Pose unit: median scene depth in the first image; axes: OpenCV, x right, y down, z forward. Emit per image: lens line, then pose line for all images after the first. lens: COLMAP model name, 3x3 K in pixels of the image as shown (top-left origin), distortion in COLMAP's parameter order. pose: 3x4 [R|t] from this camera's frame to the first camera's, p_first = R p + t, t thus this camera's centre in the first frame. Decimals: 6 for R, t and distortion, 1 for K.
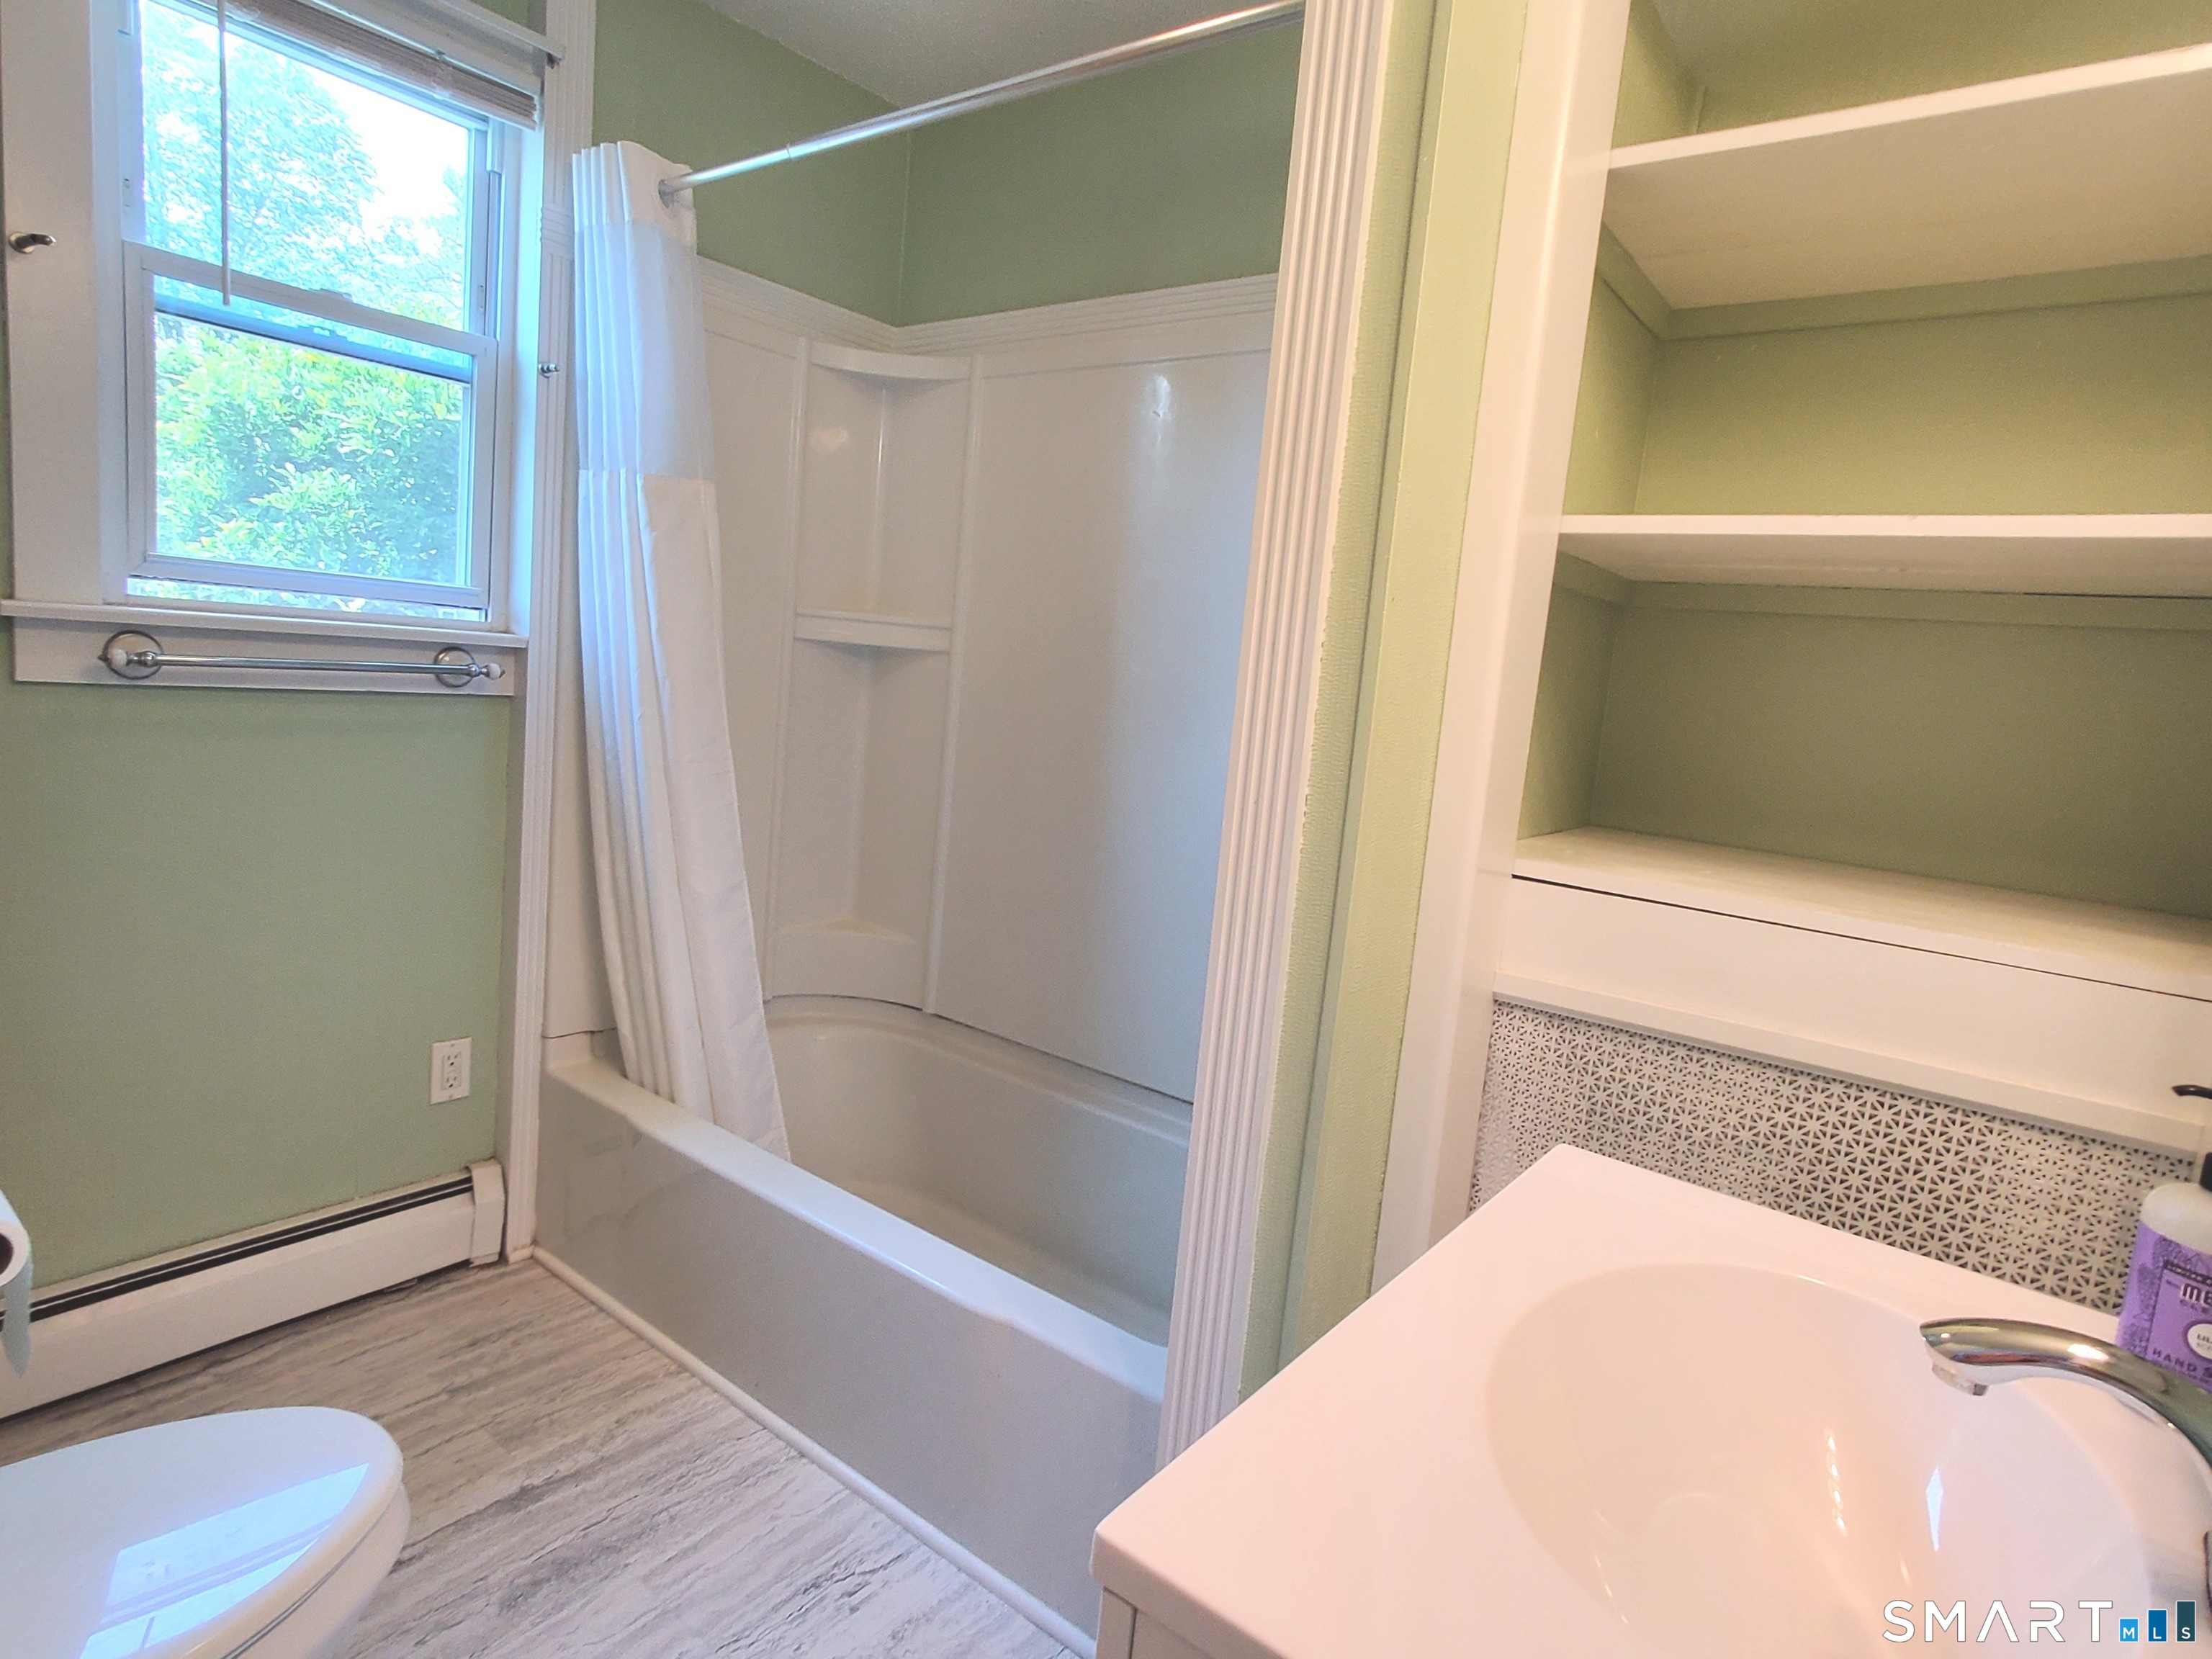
lens RADIAL K [[1248.8, 0, 1087.6], [0, 1248.8, 816.5], [0, 0, 1]] dist [-0.008378, 0.006741]
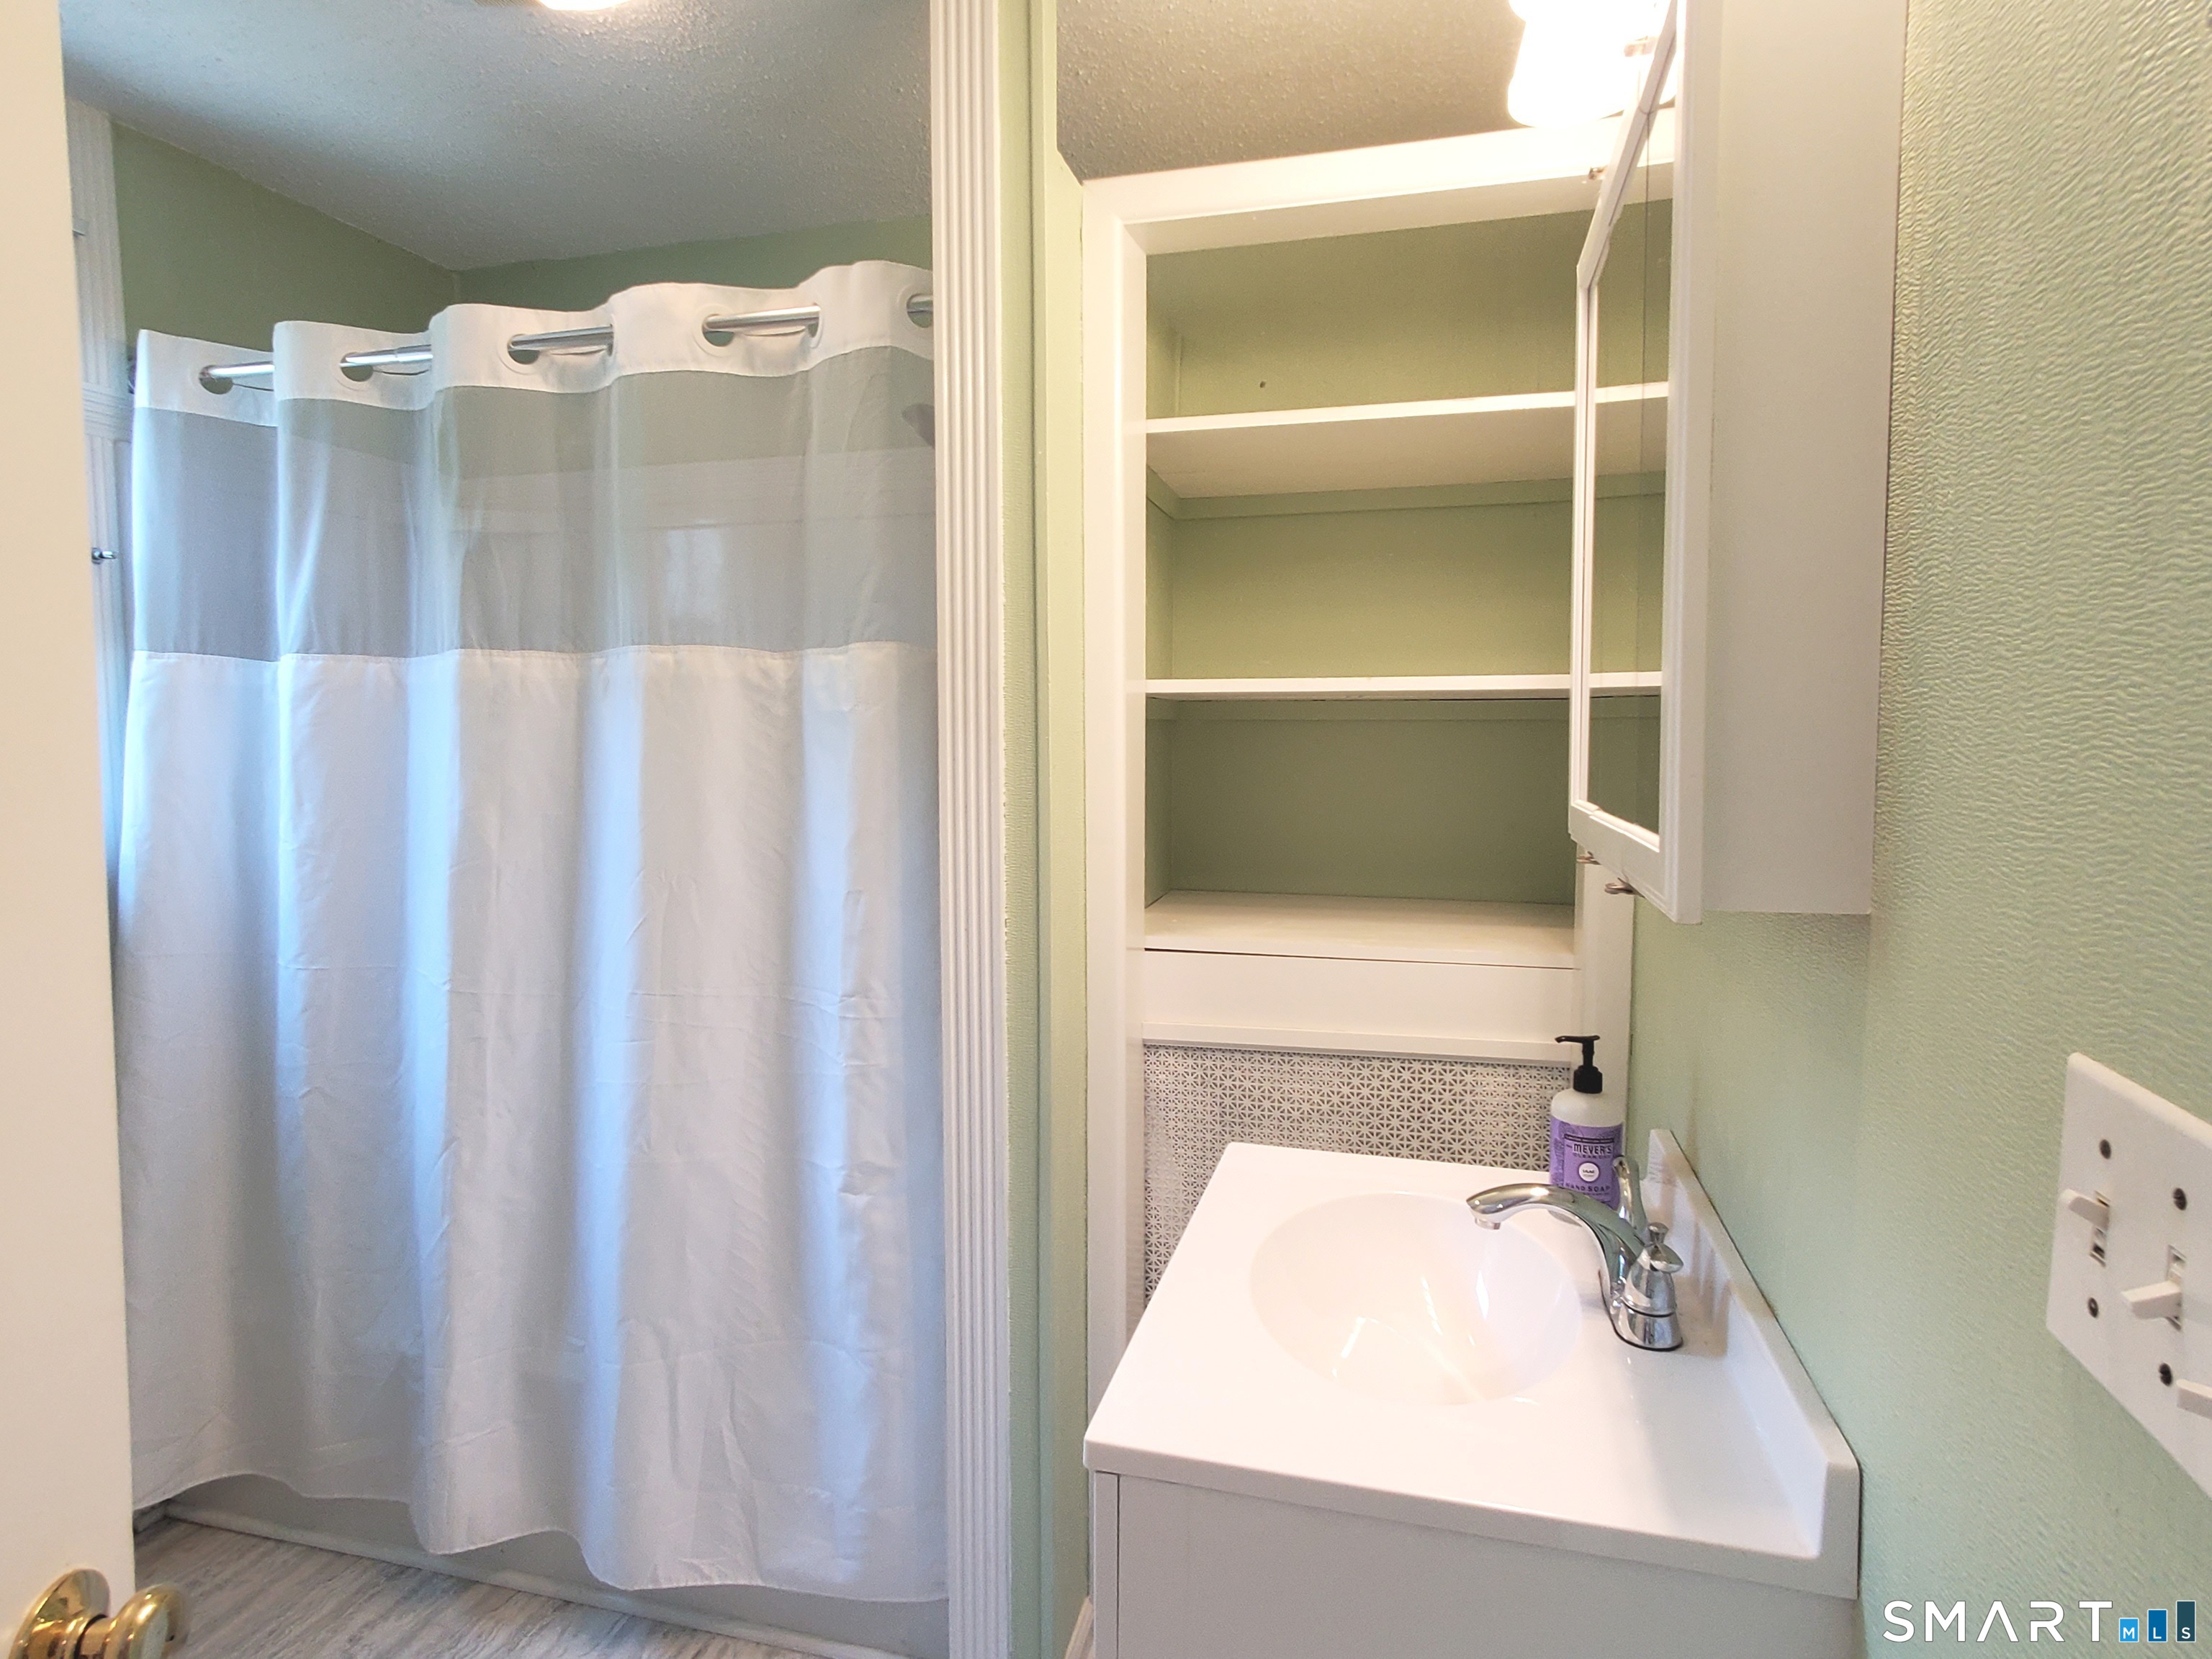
lens RADIAL K [[1248.8, 0, 1121.1], [0, 1248.8, 821.4], [0, 0, 1]] dist [-0.008378, 0.006741]
pose [[0.912127, -0.119690, 0.392044, -0.207460], [0.132466, 0.991172, -0.005592, -0.092541], [-0.387914, 0.057033, 0.919929, -0.242582]]
